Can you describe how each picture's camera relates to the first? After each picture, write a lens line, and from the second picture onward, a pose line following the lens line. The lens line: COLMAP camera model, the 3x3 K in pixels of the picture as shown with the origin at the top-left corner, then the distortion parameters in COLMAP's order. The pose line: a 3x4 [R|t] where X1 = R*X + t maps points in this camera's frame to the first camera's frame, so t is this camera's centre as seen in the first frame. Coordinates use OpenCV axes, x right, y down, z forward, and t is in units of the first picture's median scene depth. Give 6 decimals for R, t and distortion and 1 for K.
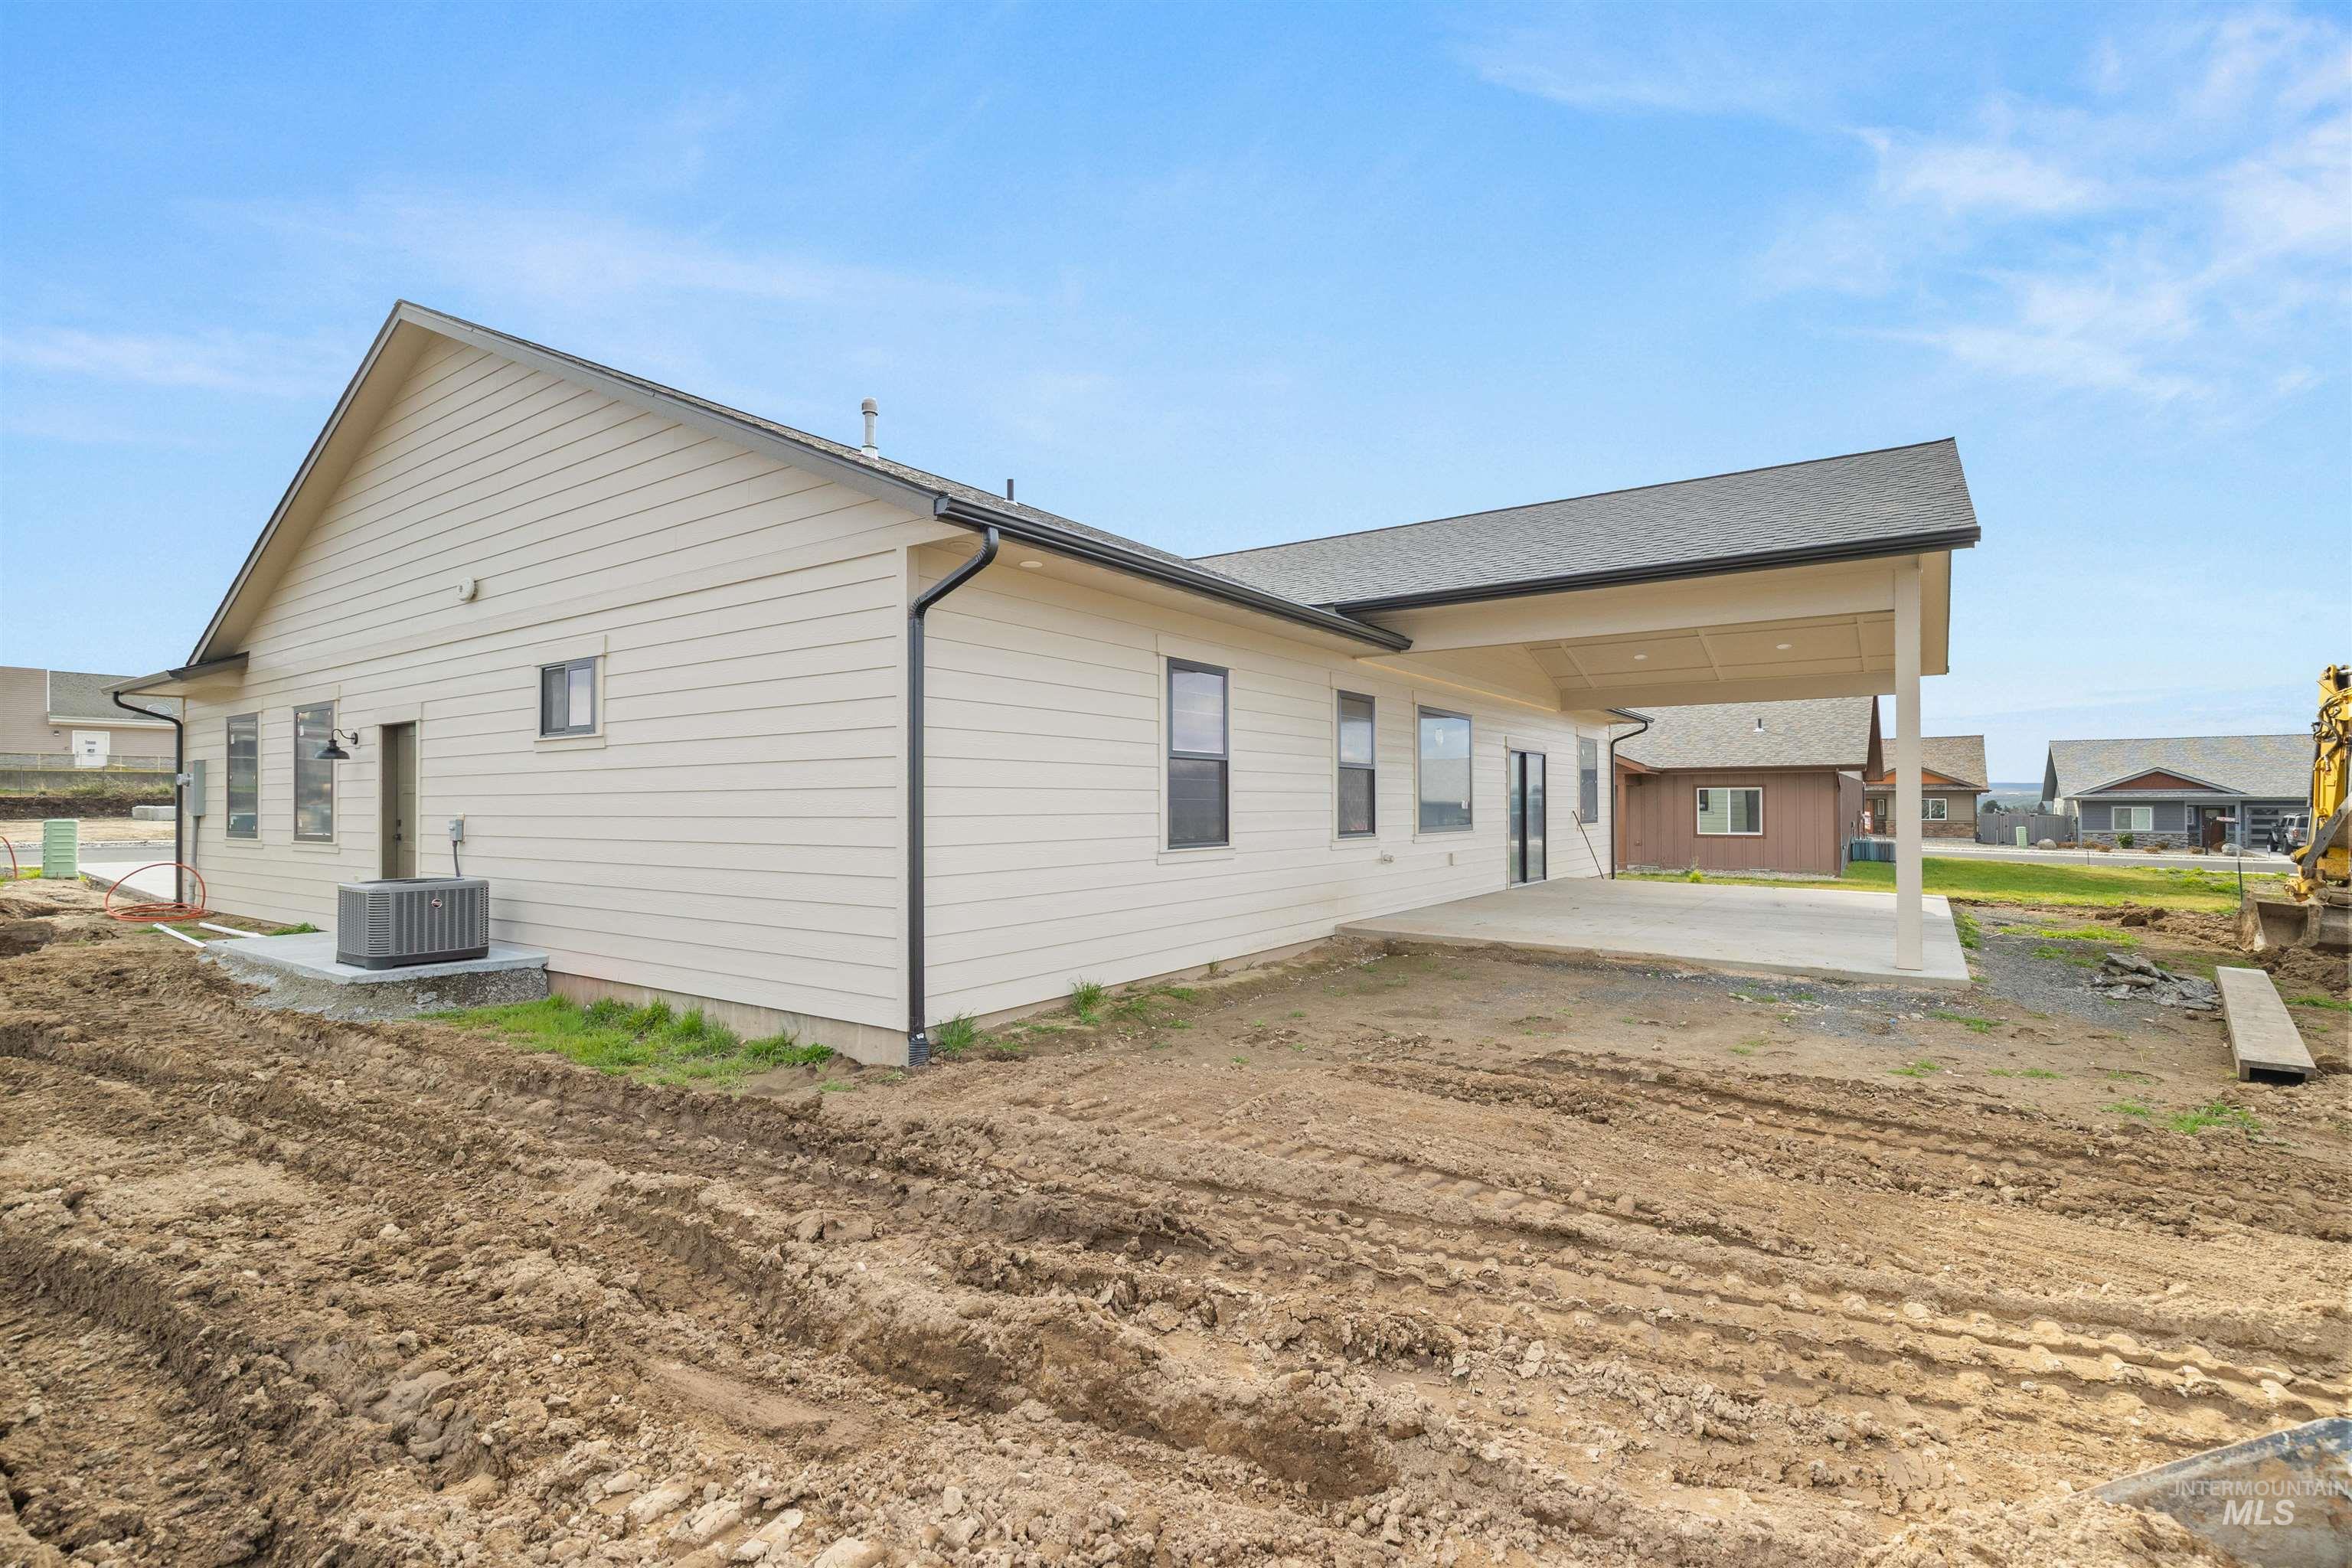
lens RADIAL K [[1077.8, 0, 1172.8], [0, 1077.8, 787.7], [0, 0, 1]] dist [-0.018818, 0.000041]
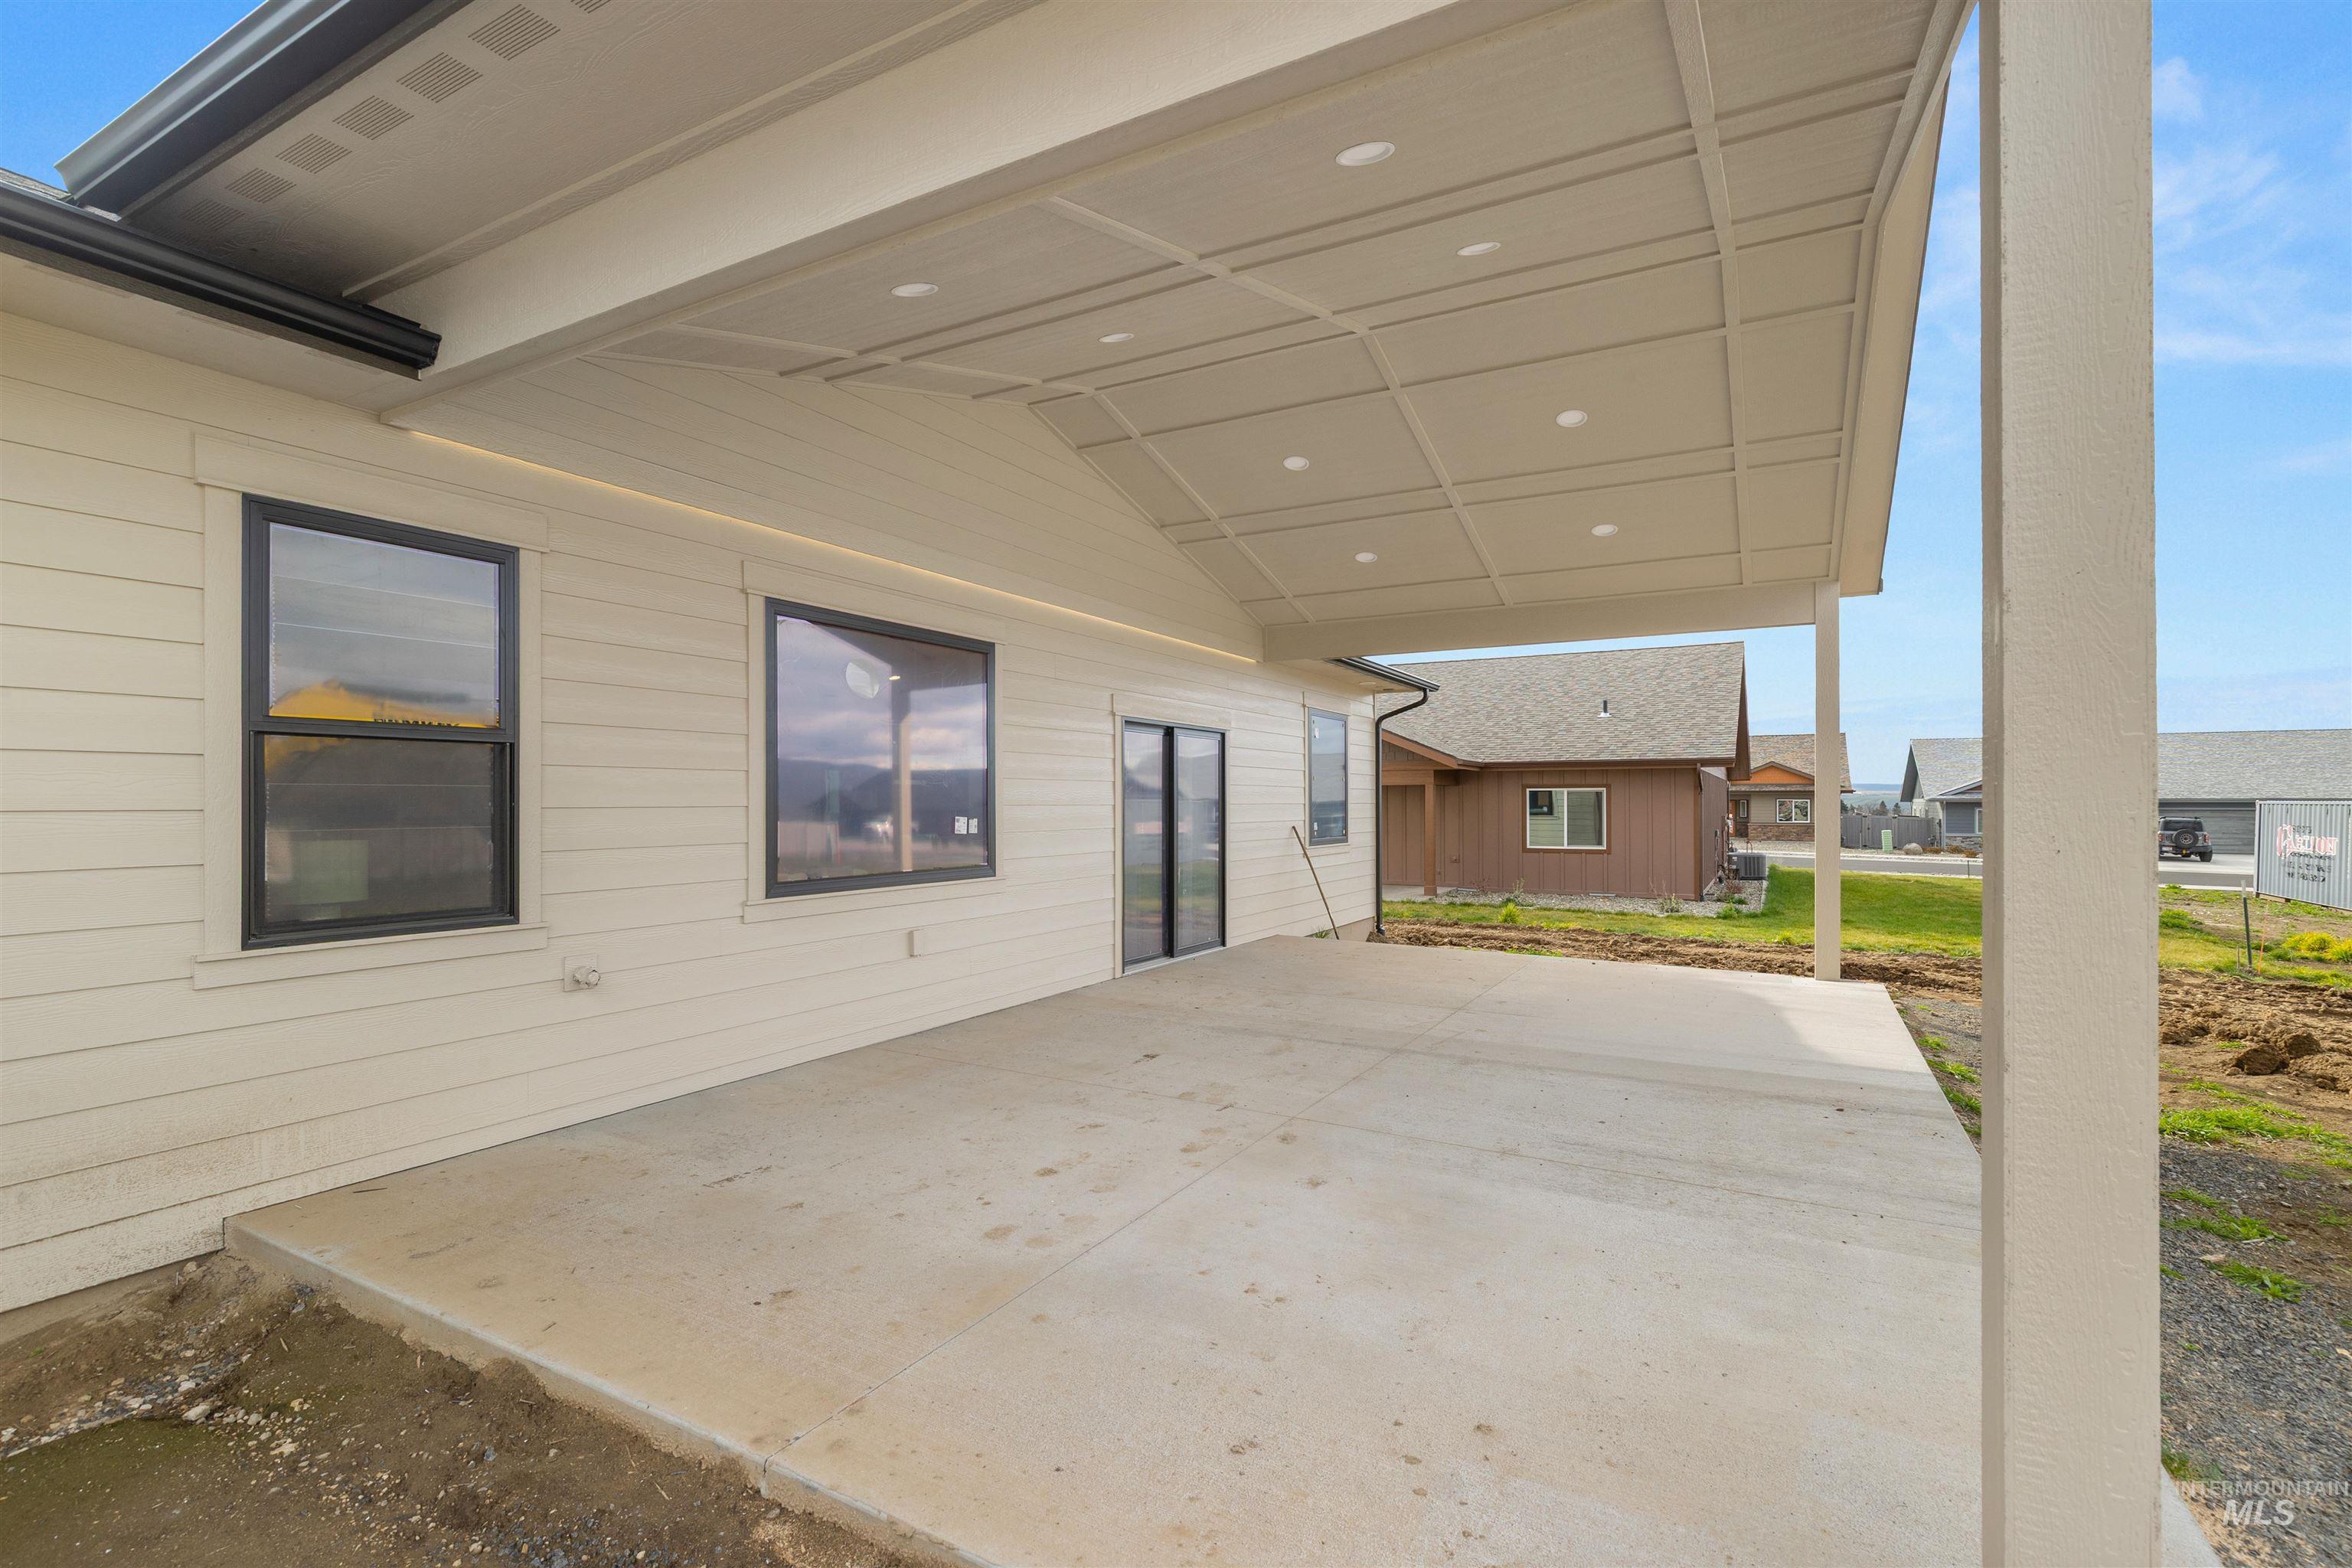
lens RADIAL K [[1077.8, 0, 1173.0], [0, 1077.8, 792.9], [0, 0, 1]] dist [-0.018818, 0.000041]
pose [[0.994910, 0.001157, 0.100758, 0.162296], [-0.001830, 0.999977, 0.006590, -0.001181], [-0.100748, -0.006741, 0.994889, 0.262028]]
